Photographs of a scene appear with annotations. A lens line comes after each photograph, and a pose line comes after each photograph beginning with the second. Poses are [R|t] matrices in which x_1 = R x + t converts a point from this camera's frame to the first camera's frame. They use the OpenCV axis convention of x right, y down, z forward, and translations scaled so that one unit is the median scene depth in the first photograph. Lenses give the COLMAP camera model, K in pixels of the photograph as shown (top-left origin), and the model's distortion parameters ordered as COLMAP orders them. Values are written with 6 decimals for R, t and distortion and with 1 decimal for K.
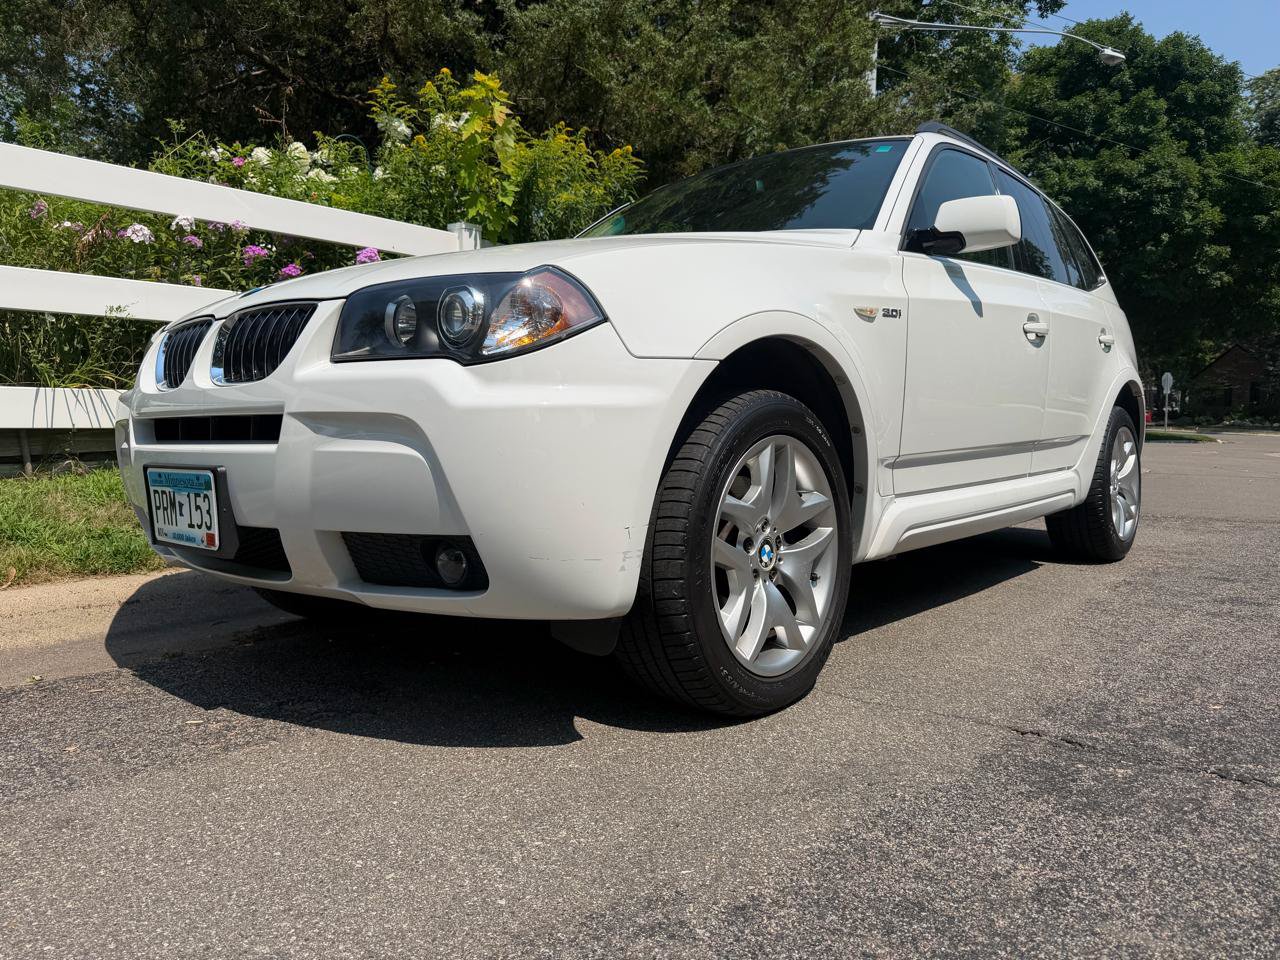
lens RADIAL K [[910.8, 0, 635.6], [0, 910.8, 474.0], [0, 0, 1]] dist [0.015050, -0.016737]
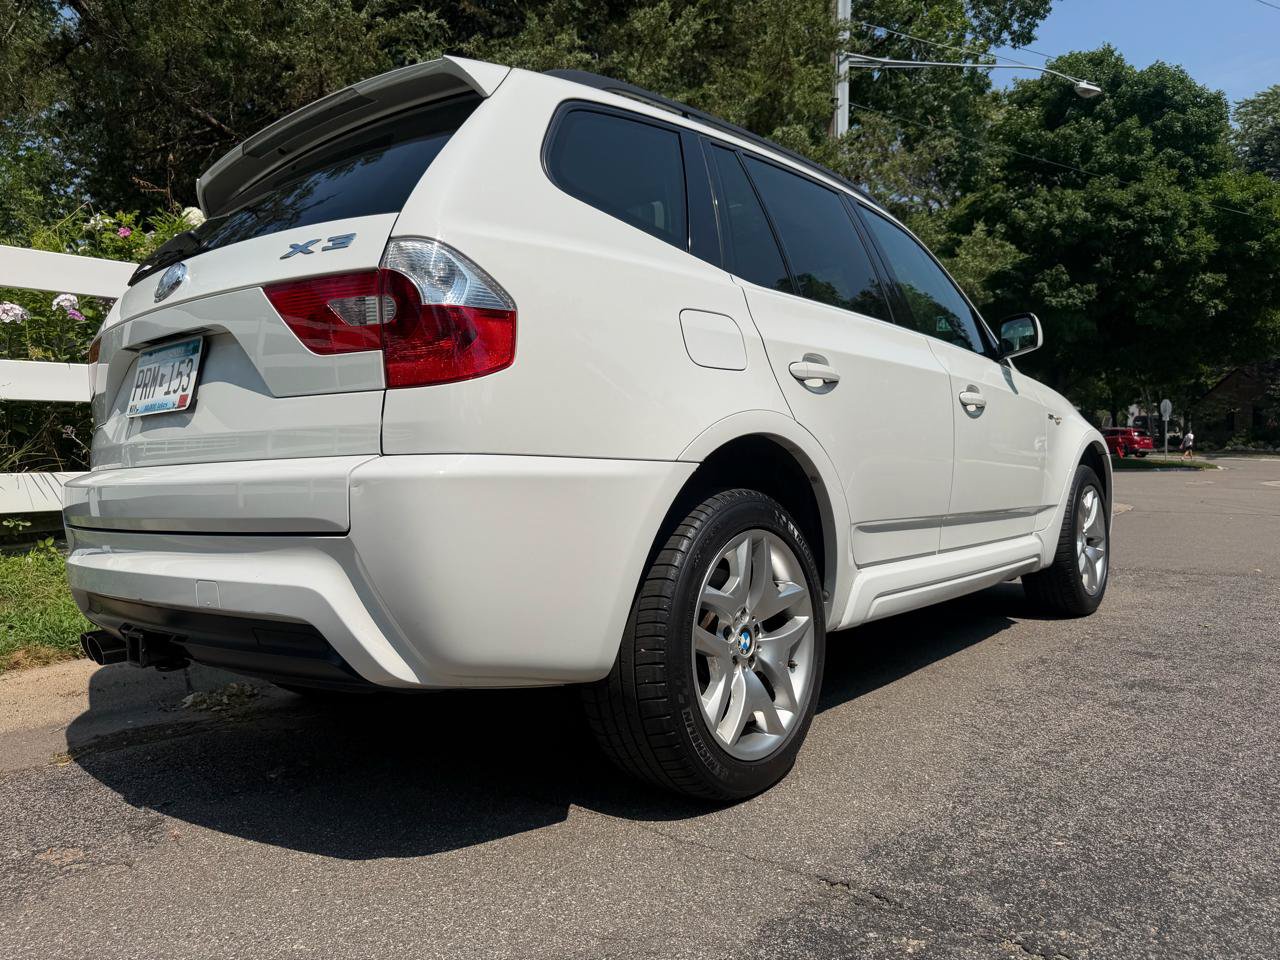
lens RADIAL K [[910.8, 0, 635.2], [0, 910.8, 481.9], [0, 0, 1]] dist [0.015050, -0.016737]
pose [[0.999784, -0.019175, -0.008064, 0.180656], [0.018940, 0.999420, -0.028290, -0.067169], [0.008602, 0.028131, 0.999567, 0.063672]]
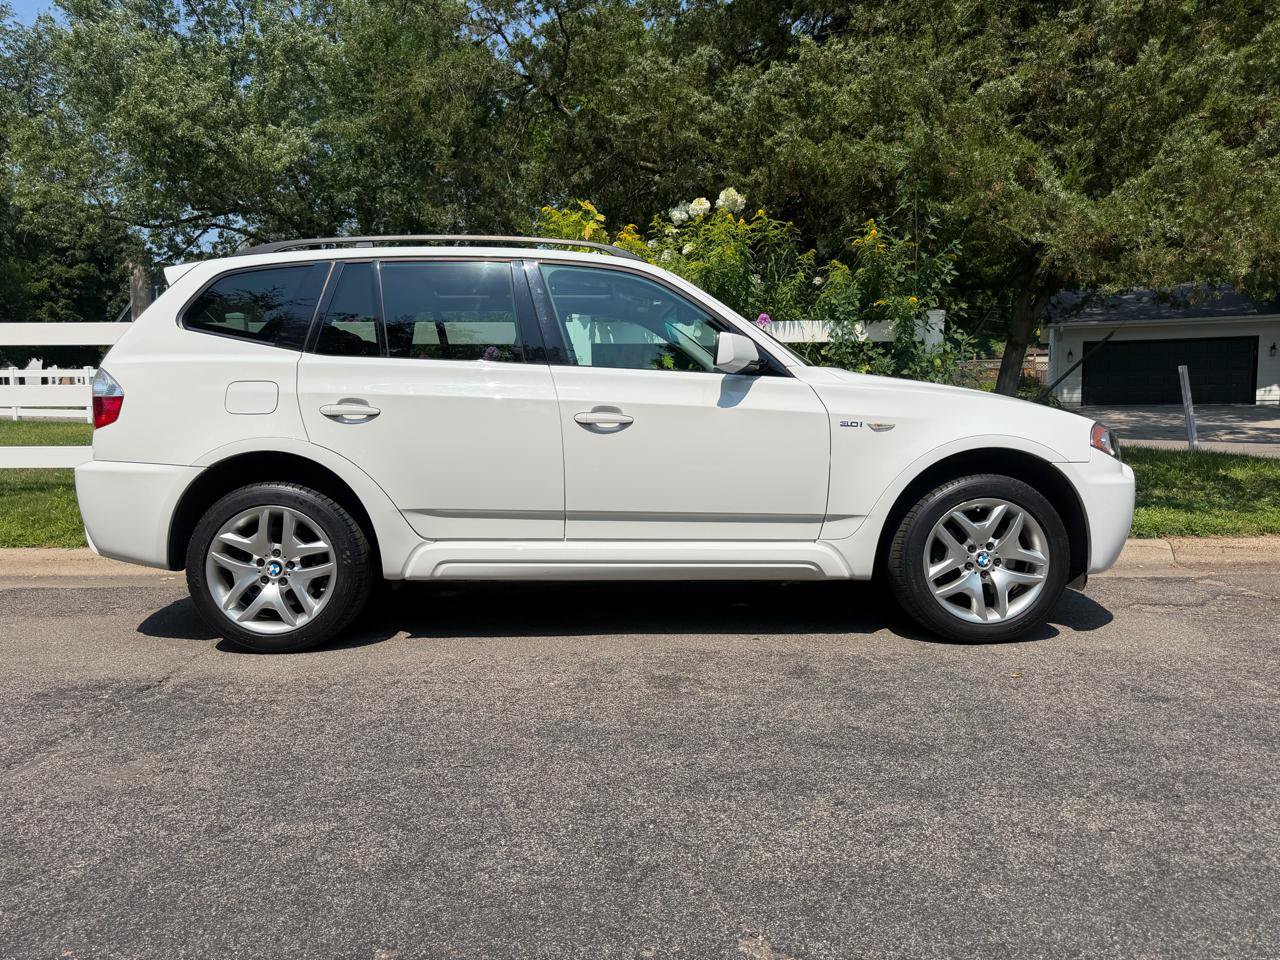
lens RADIAL K [[907.1, 0, 638.7], [0, 907.1, 489.8], [0, 0, 1]] dist [0.009718, -0.013421]
pose [[0.664073, 0.053795, -0.745730, 1.760438], [-0.033032, 0.998545, 0.042618, -0.151929], [0.746938, -0.003668, 0.664884, 0.369881]]
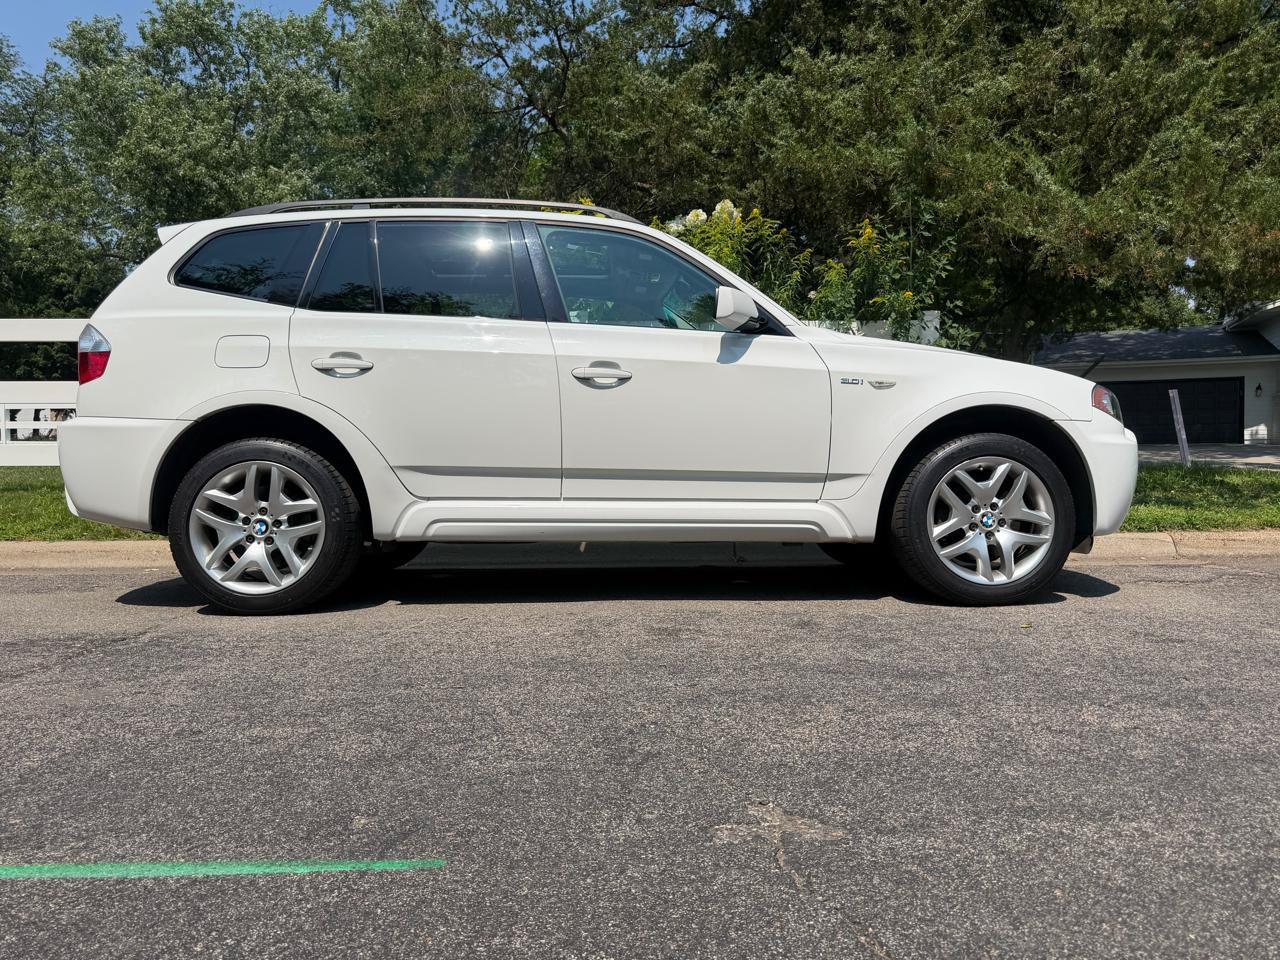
lens RADIAL K [[907.1, 0, 650.8], [0, 907.1, 479.2], [0, 0, 1]] dist [0.009718, -0.013421]
pose [[0.676991, 0.003984, -0.735981, 1.739729], [-0.032655, 0.999163, -0.024629, -0.001671], [0.735267, 0.040707, 0.676554, 0.390142]]
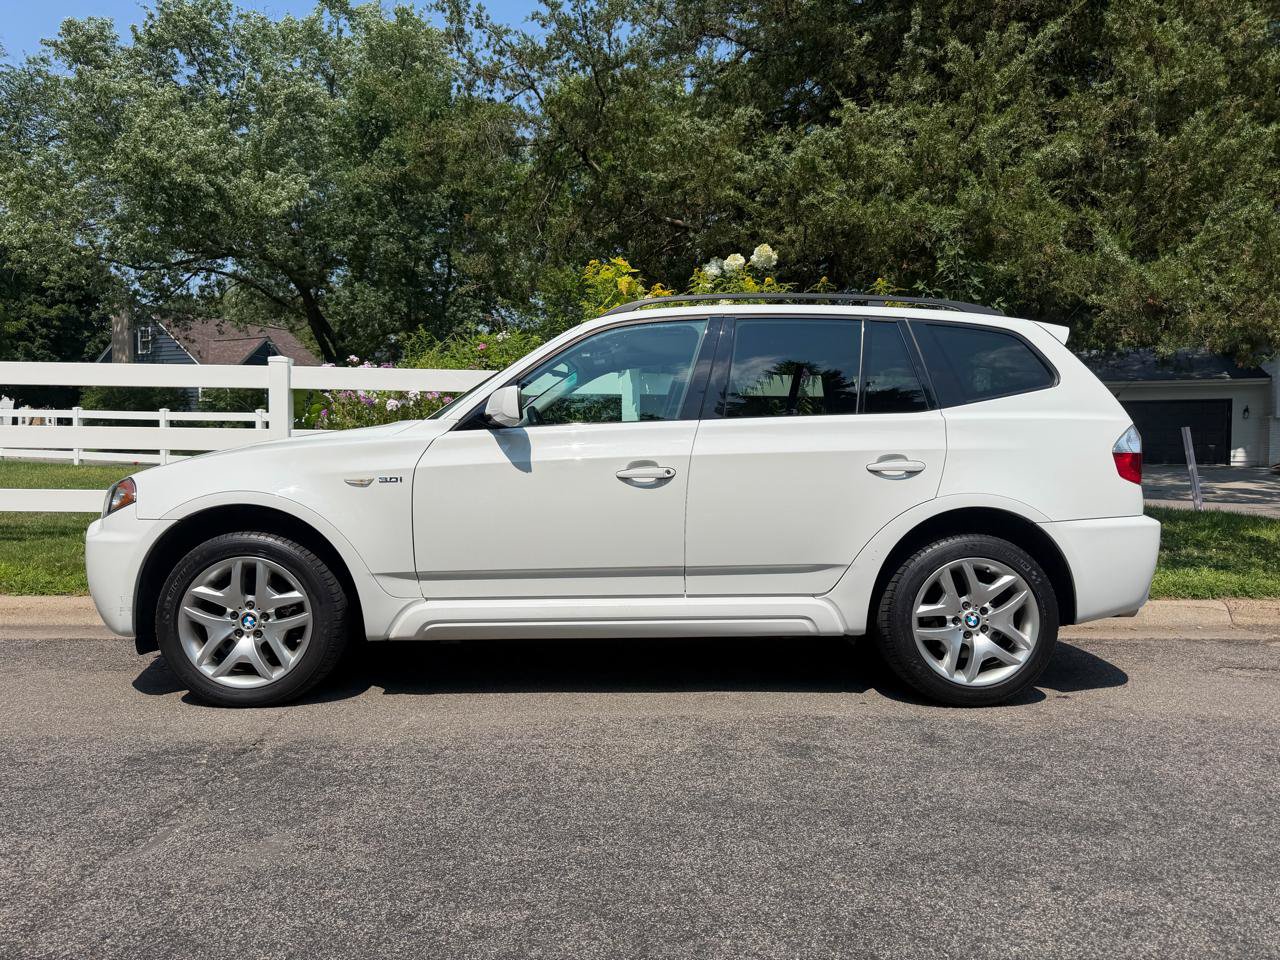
lens RADIAL K [[907.1, 0, 639.7], [0, 907.1, 481.6], [0, 0, 1]] dist [0.009718, -0.013421]
pose [[0.687816, 0.016691, -0.725693, 1.578785], [-0.048487, 0.998559, -0.022990, -0.148714], [0.724264, 0.051000, 0.687634, 0.237484]]
